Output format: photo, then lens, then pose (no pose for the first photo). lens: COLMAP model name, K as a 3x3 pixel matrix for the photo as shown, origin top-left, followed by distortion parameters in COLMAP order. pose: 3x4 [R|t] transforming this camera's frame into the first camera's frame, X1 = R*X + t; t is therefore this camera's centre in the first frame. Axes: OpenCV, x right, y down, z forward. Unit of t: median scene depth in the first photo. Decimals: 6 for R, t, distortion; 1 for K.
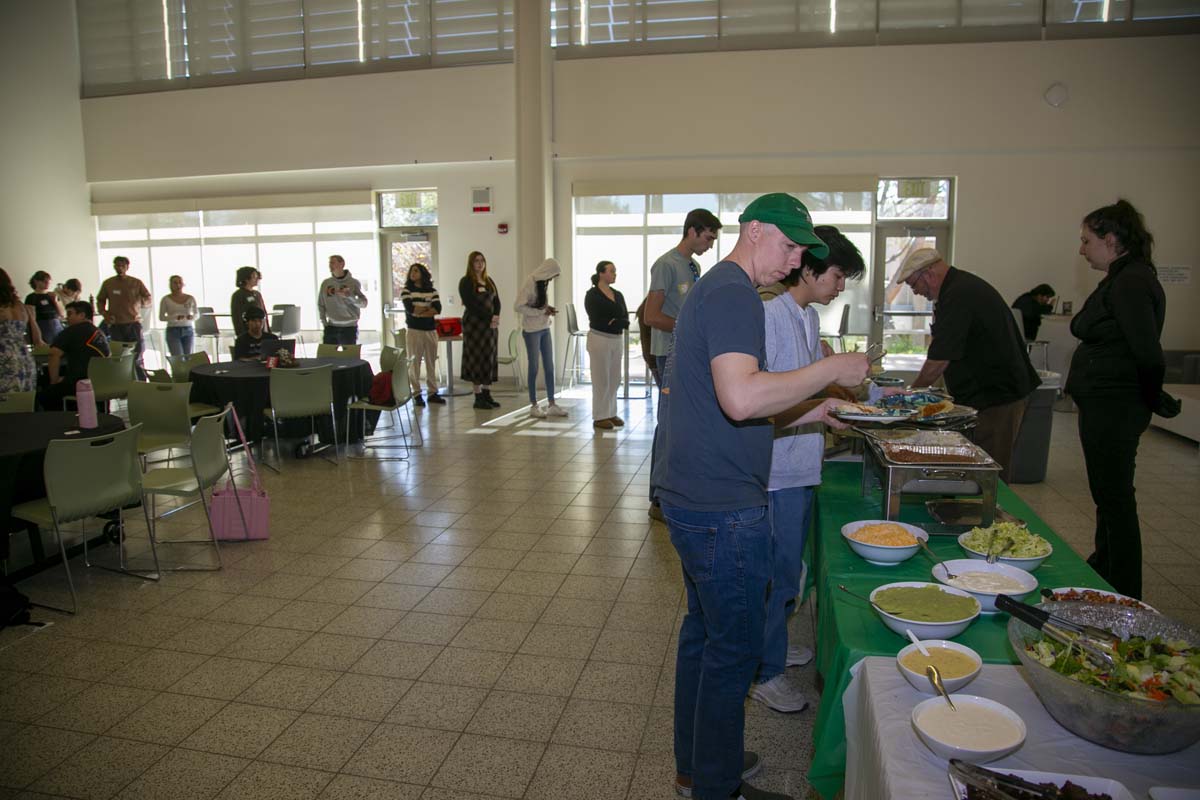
lens RADIAL K [[816.3, 0, 600.0], [0, 816.3, 400.0], [0, 0, 1]] dist [-0.126300, 0.068982]
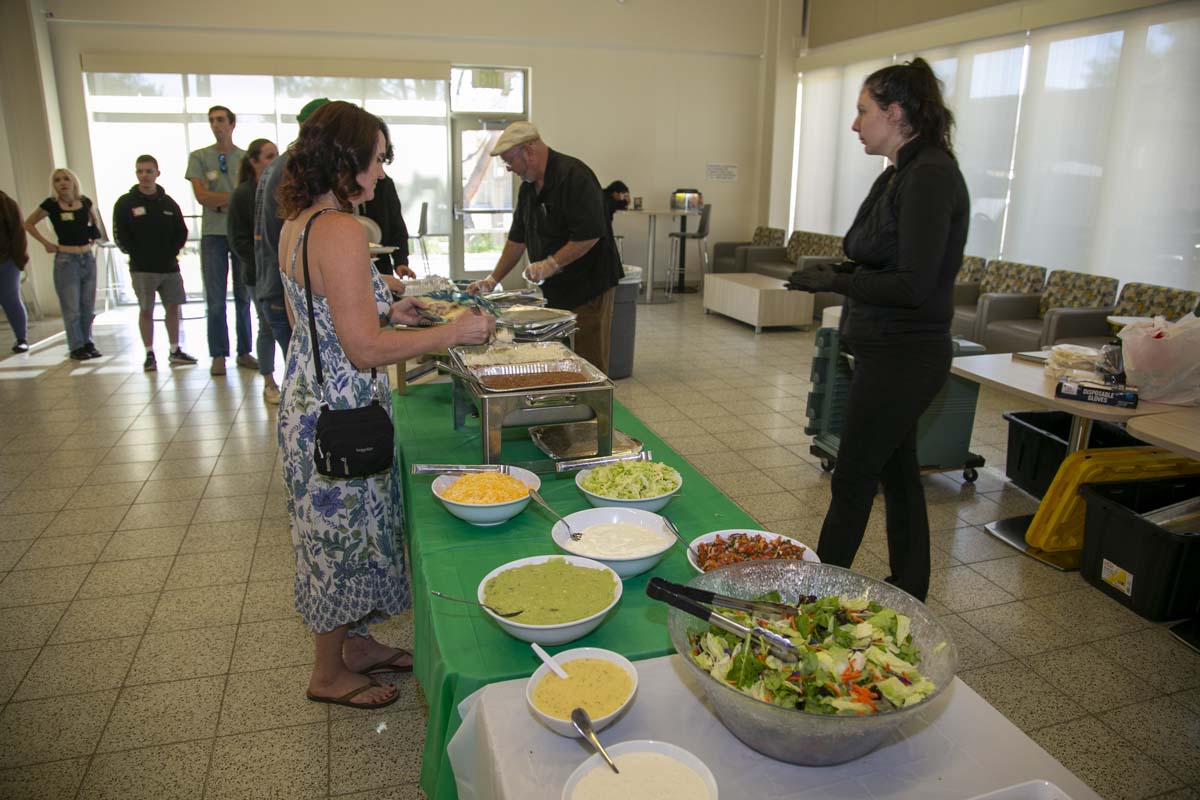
lens RADIAL K [[816.3, 0, 600.0], [0, 816.3, 400.0], [0, 0, 1]] dist [-0.126300, 0.068982]
pose [[0.877071, -0.109922, 0.467616, 0.070902], [0.054152, 0.989886, 0.131122, -0.010133], [-0.477300, -0.089681, 0.874152, 0.205649]]
